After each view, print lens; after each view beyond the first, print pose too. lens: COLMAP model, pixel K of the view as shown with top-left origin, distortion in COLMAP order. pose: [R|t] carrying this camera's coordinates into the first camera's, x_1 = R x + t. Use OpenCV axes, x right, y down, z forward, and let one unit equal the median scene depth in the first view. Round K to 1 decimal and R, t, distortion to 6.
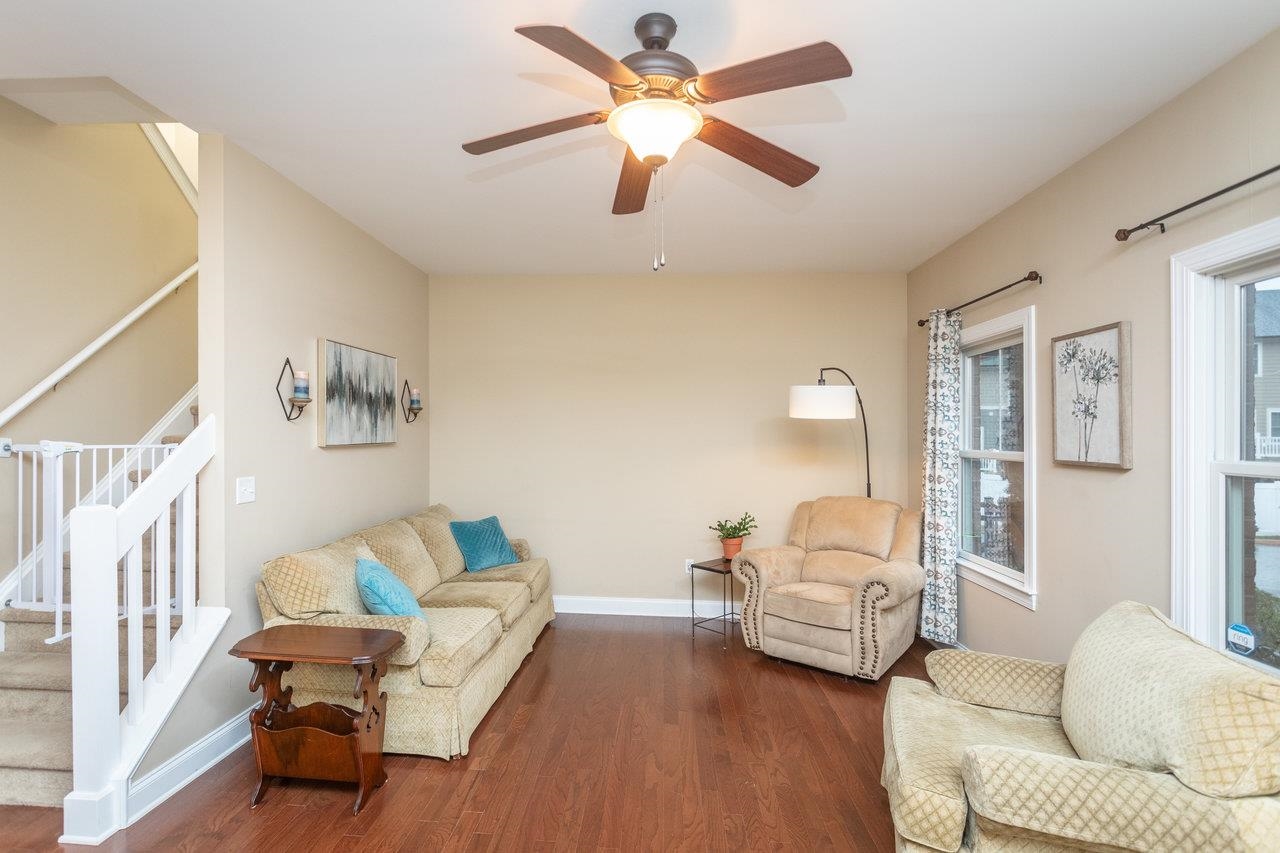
lens RADIAL K [[615.8, 0, 636.1], [0, 615.8, 421.9], [0, 0, 1]] dist [0.001357, 0.001077]
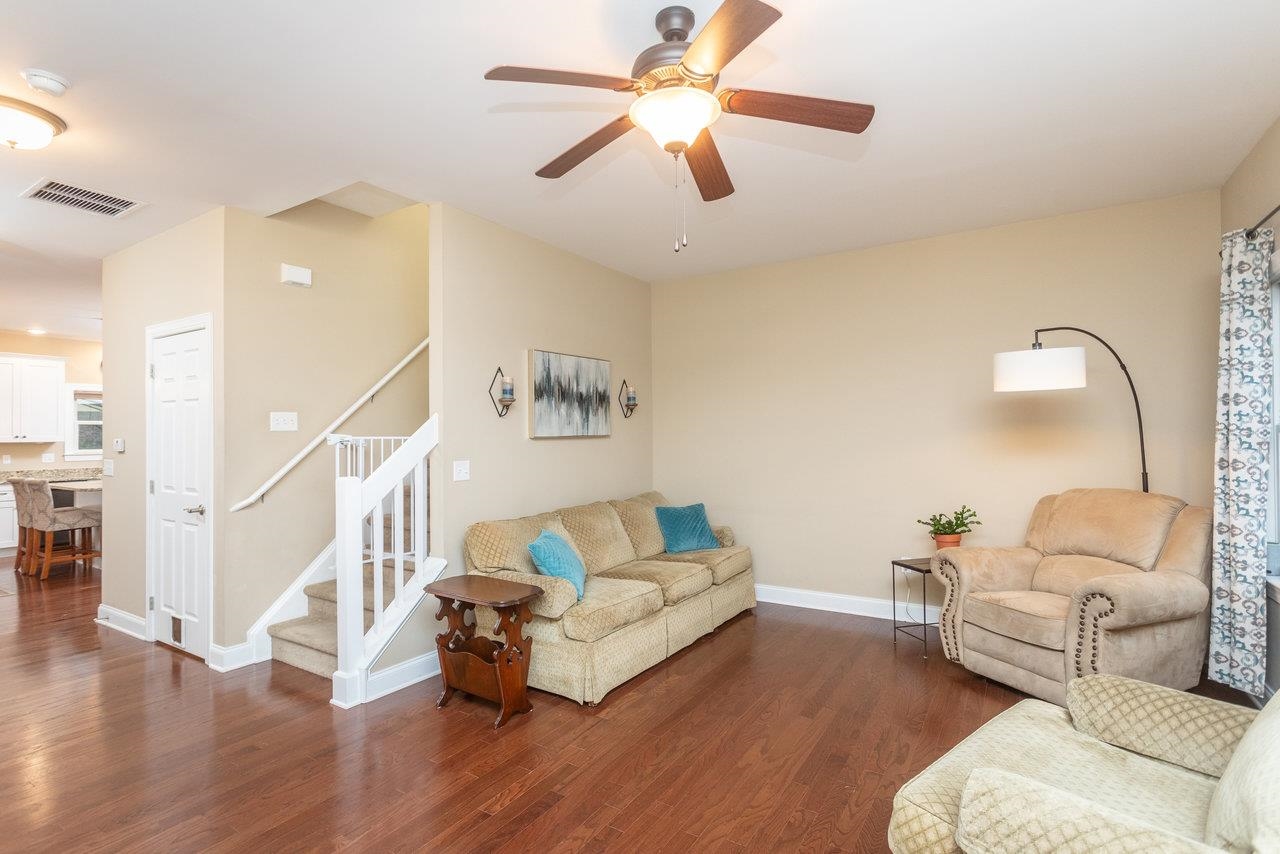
lens RADIAL K [[625.6, 0, 651.7], [0, 625.6, 416.4], [0, 0, 1]] dist [0.000299, 0.000473]
pose [[0.876991, -0.041465, -0.478715, 0.266668], [0.036882, 0.999139, -0.018977, 0.027483], [0.479090, -0.001013, 0.877765, 0.028169]]
